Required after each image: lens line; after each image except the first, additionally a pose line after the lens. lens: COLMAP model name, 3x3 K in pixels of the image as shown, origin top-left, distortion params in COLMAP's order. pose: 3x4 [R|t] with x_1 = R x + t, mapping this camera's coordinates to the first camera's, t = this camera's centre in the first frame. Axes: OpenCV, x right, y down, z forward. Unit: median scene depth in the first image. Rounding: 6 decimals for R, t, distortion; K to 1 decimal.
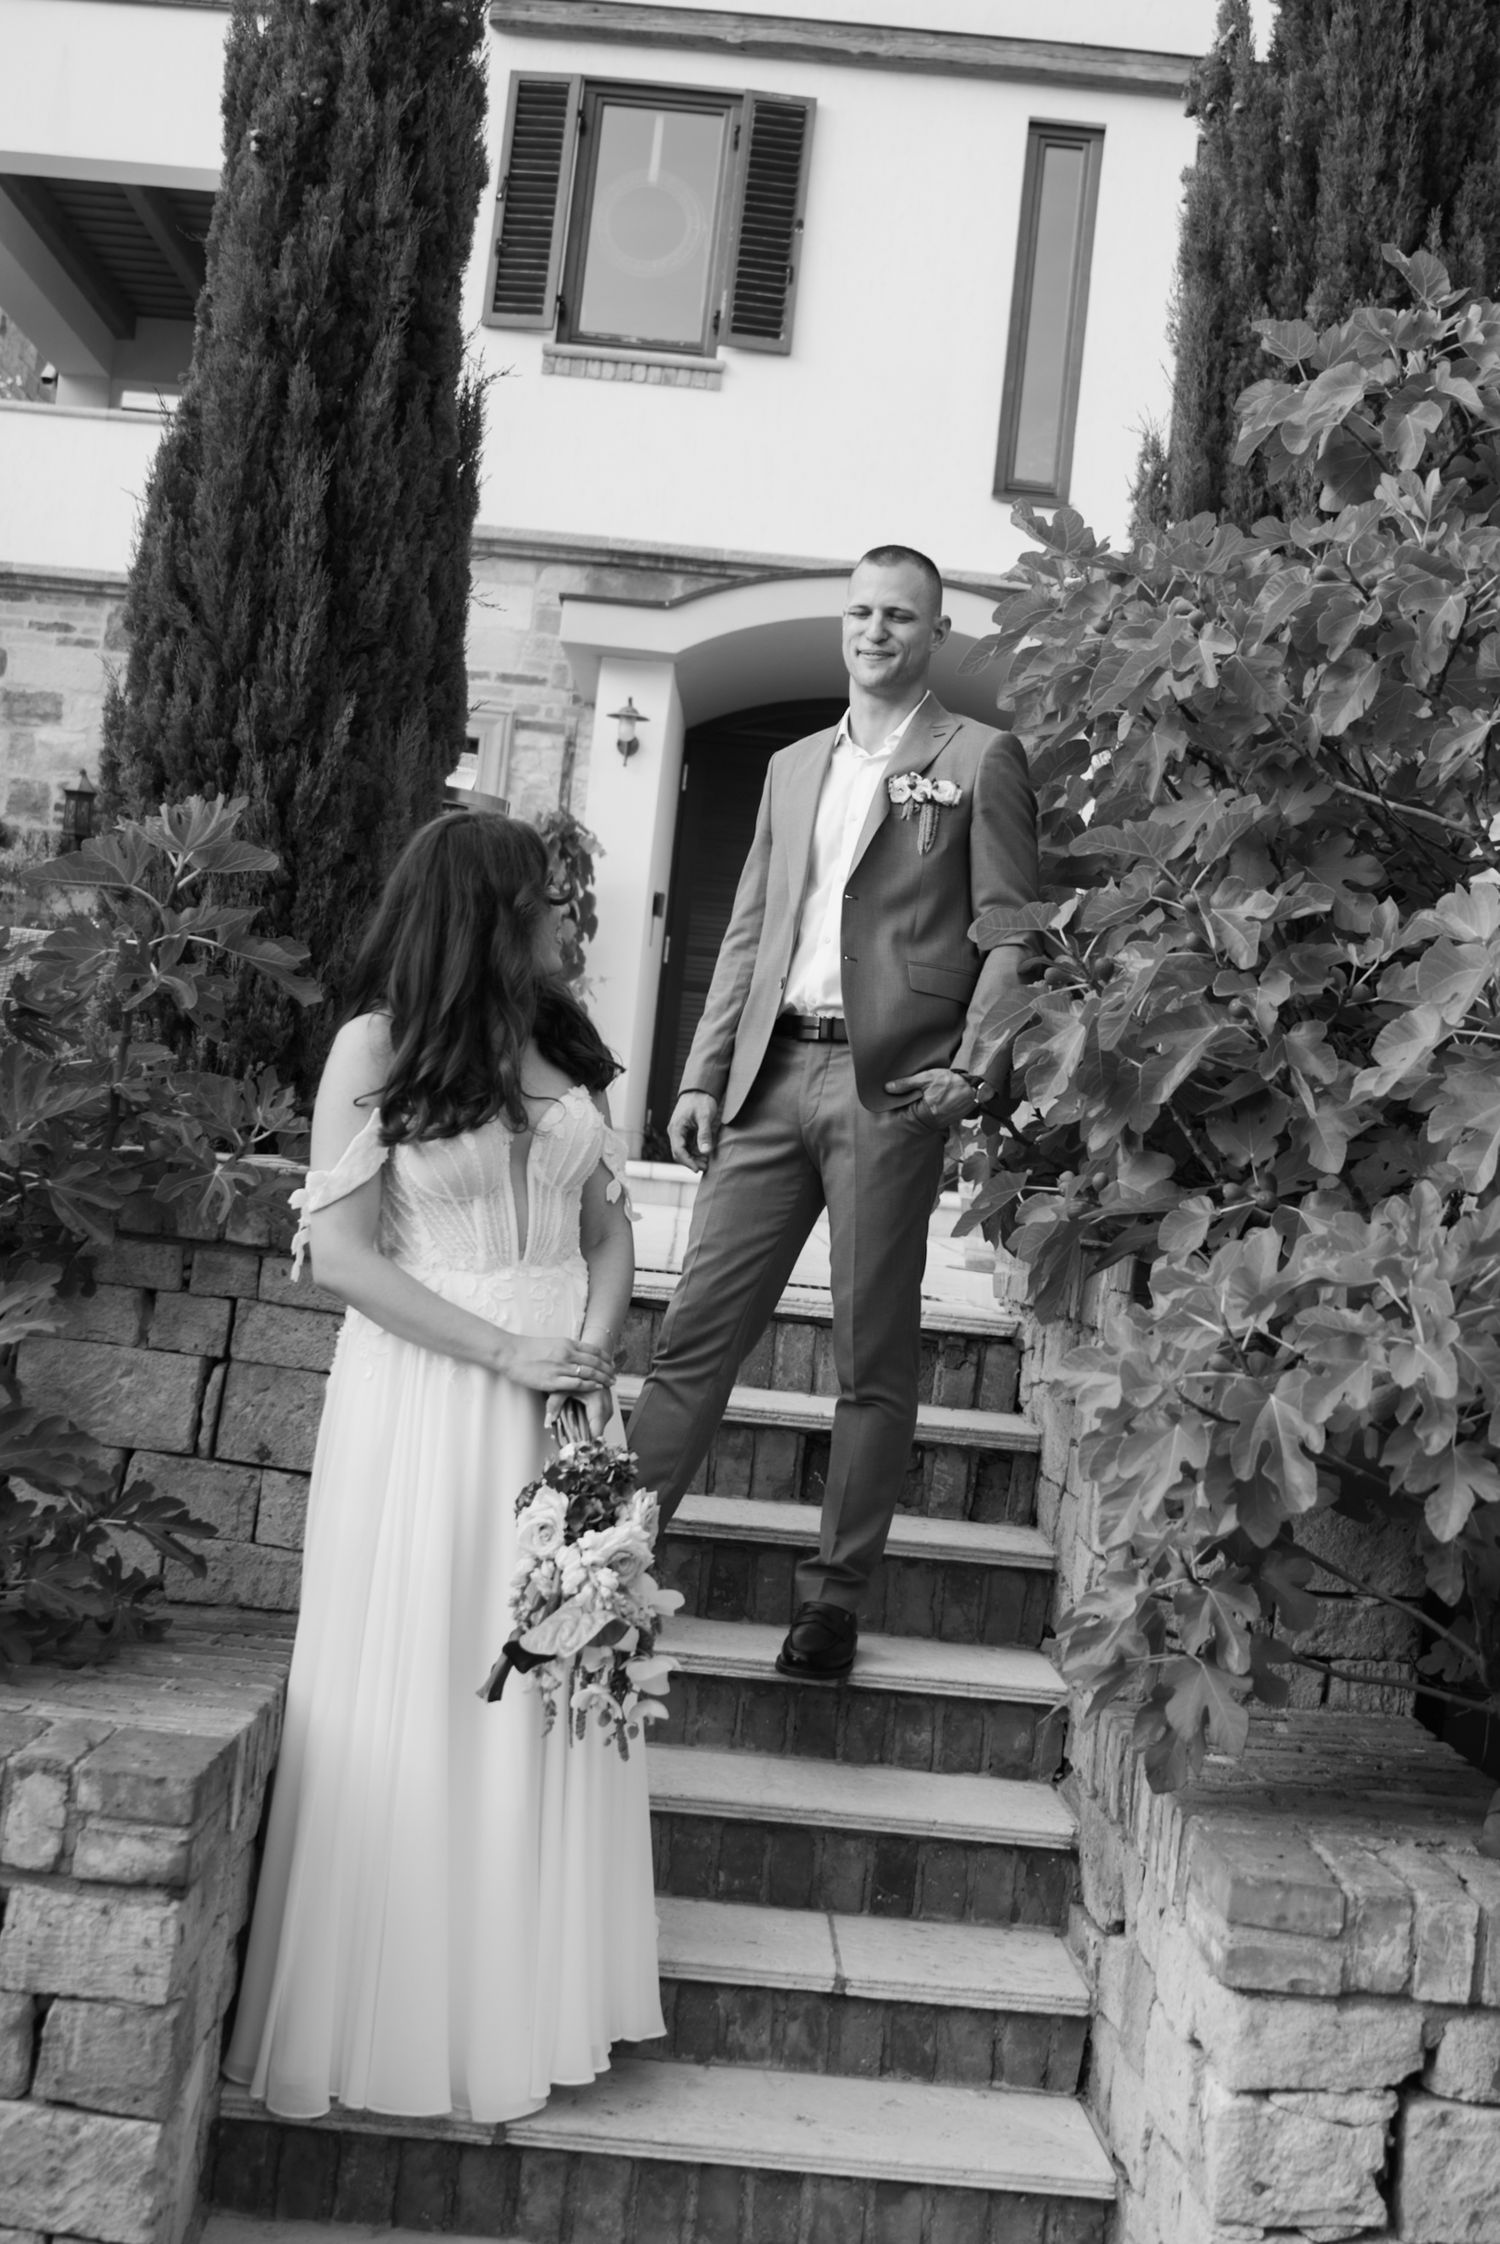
lens RADIAL K [[2734.6, 0, 700.2], [0, 2734.6, 1094.8], [0, 0, 1]] dist [-0.102272, 0.004876]
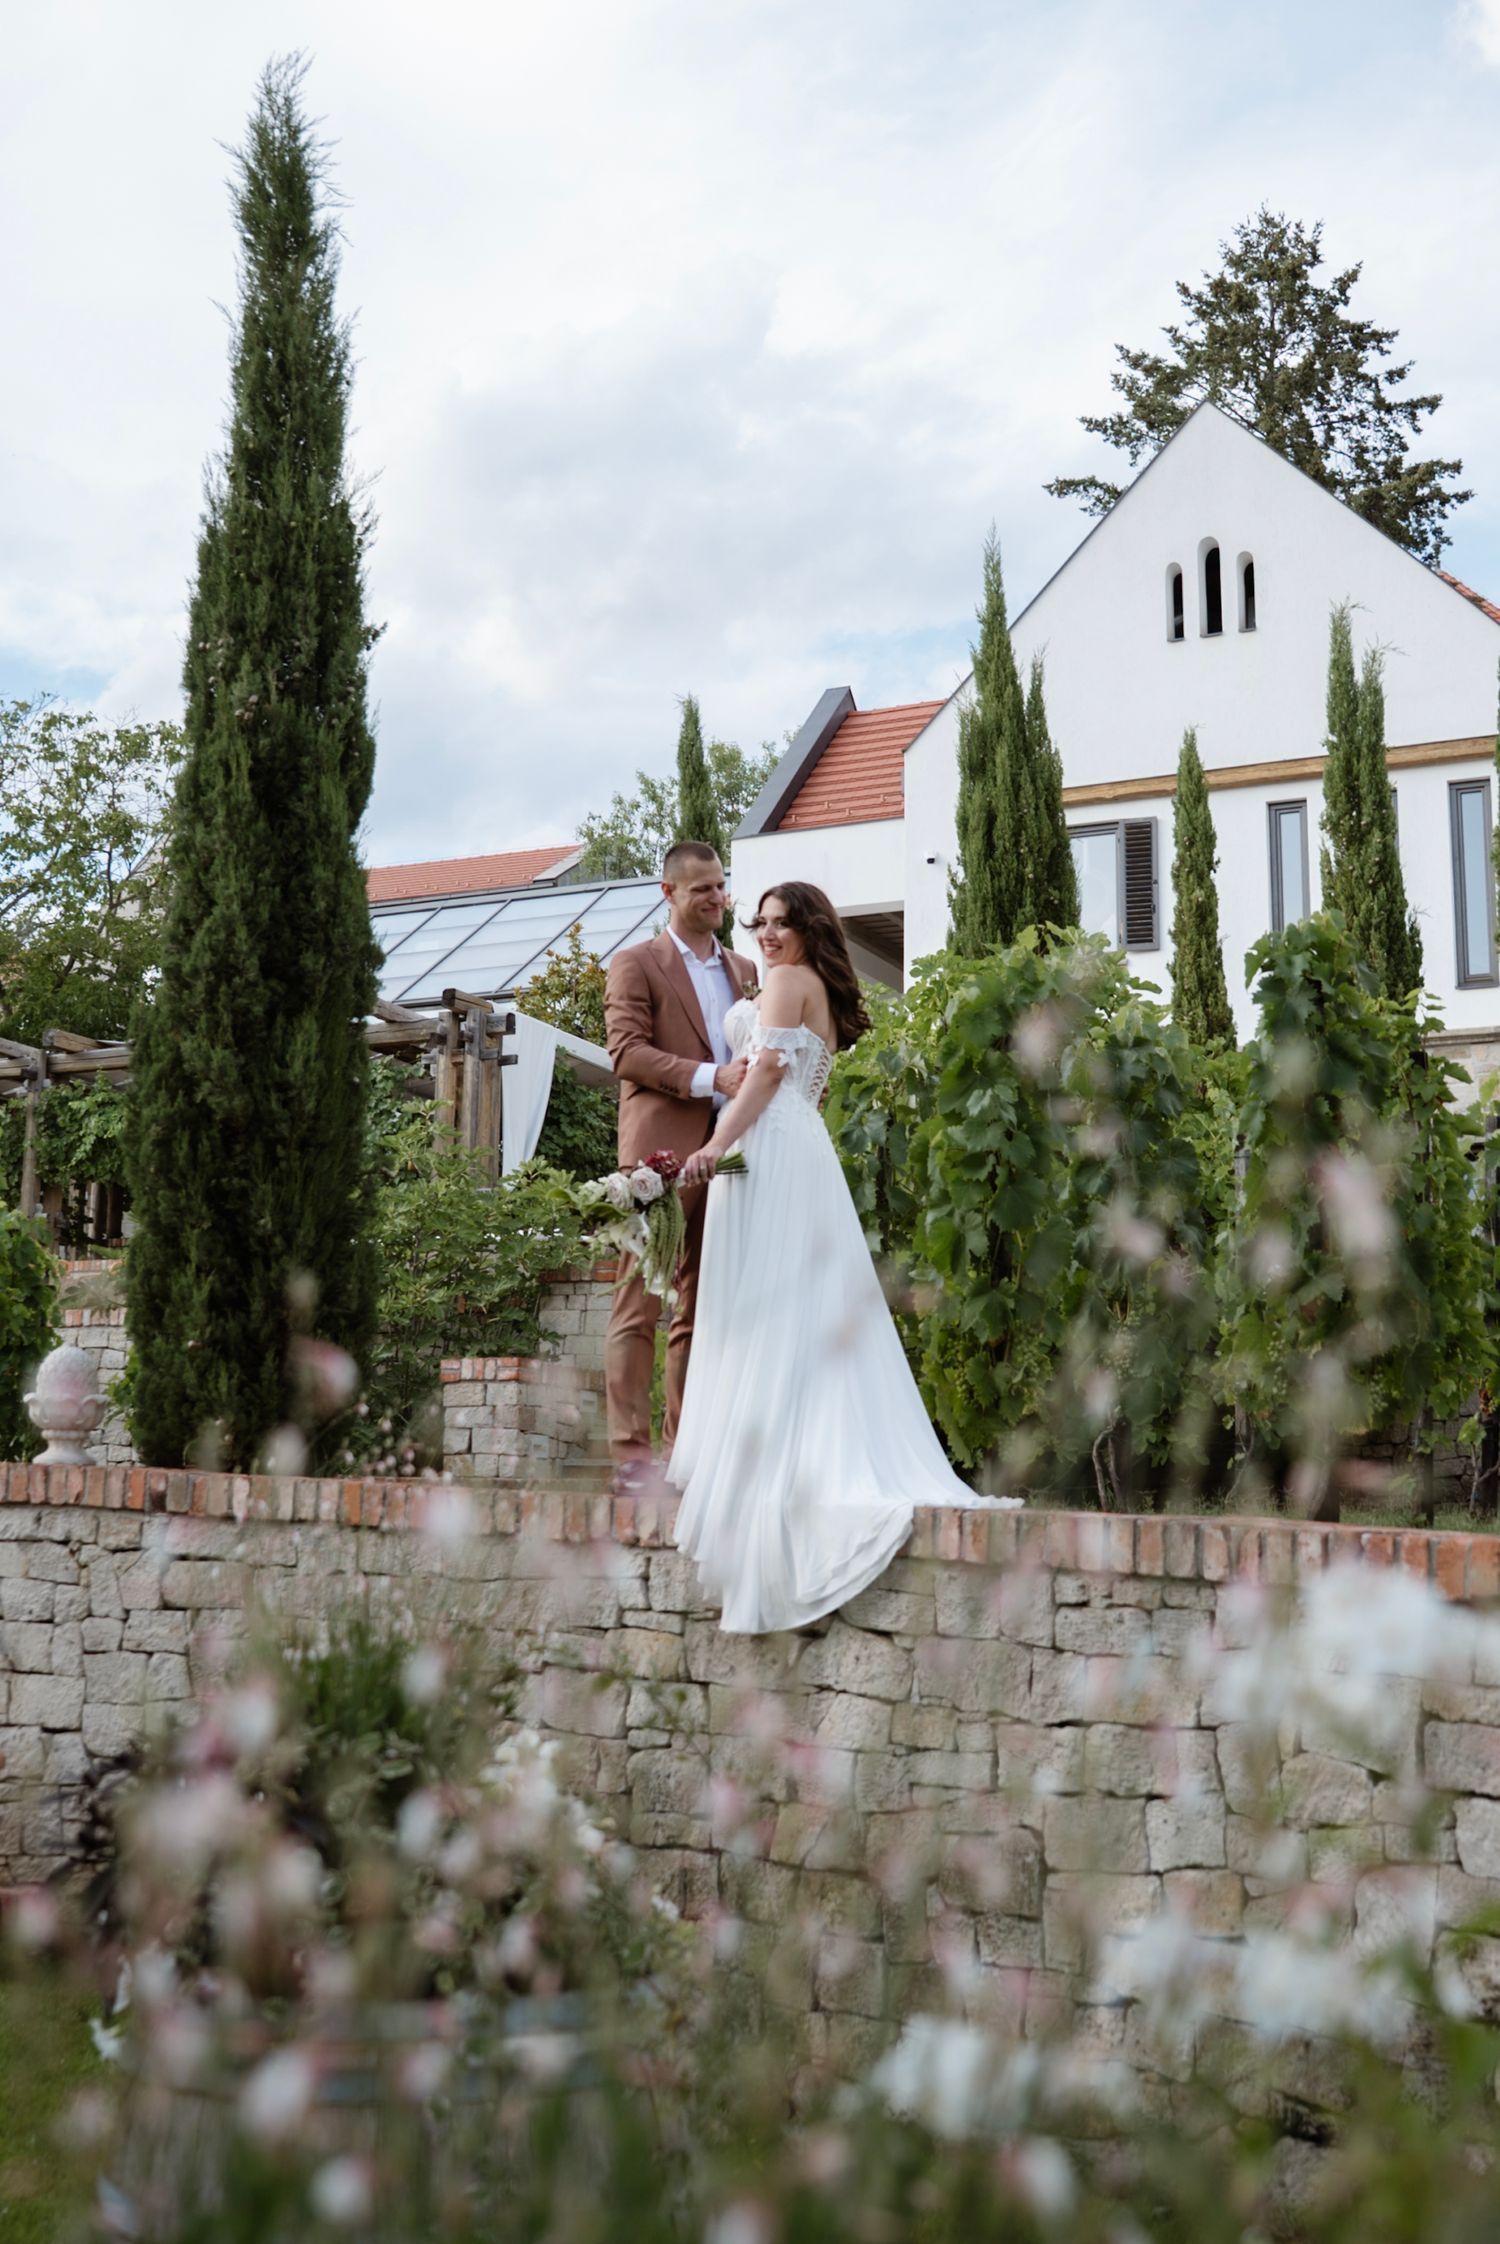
lens RADIAL K [[2299.6, 0, 750.0], [0, 2299.6, 1122.0], [0, 0, 1]] dist [-0.098524, 0.015104]
pose [[0.904474, -0.158308, -0.396063, 0.985670], [0.081533, 0.975619, -0.203765, 0.371121], [0.418664, 0.152008, 0.895329, -1.351200]]
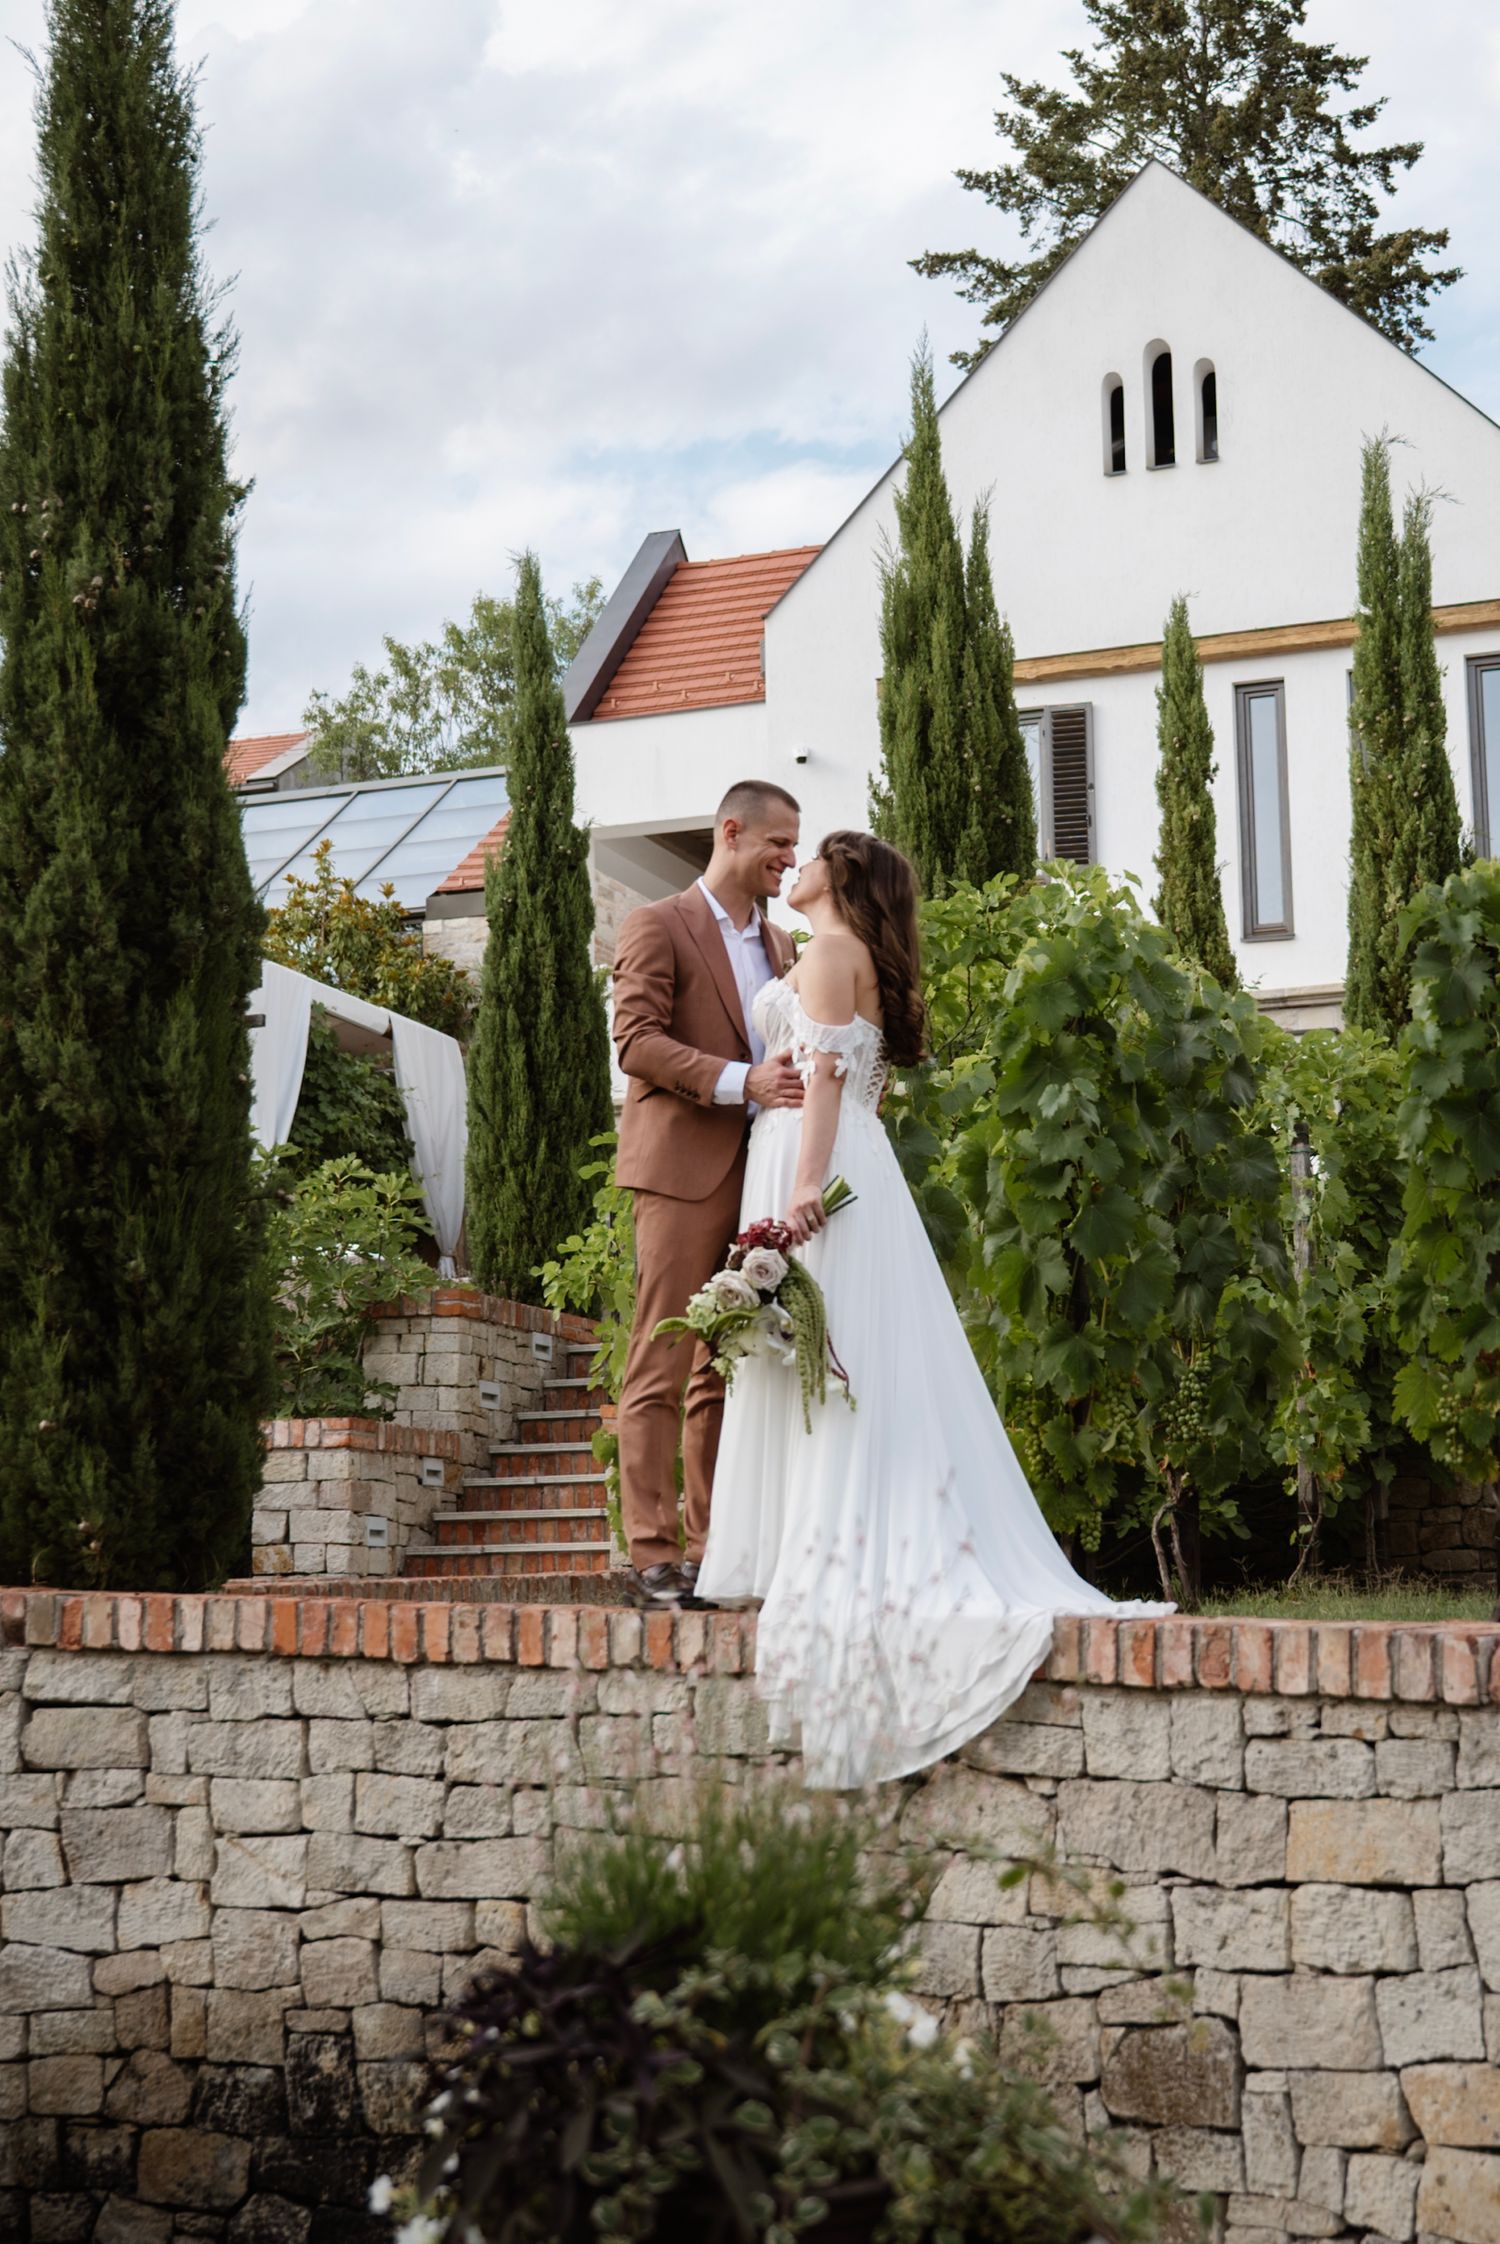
lens RADIAL K [[2979.3, 0, 755.1], [0, 2979.3, 1156.0], [0, 0, 1]] dist [-0.006809, -0.040607]
pose [[0.933519, -0.161201, -0.320245, 0.899905], [0.109851, 0.978863, -0.172509, 0.349732], [0.341284, 0.125861, 0.931496, -1.419236]]
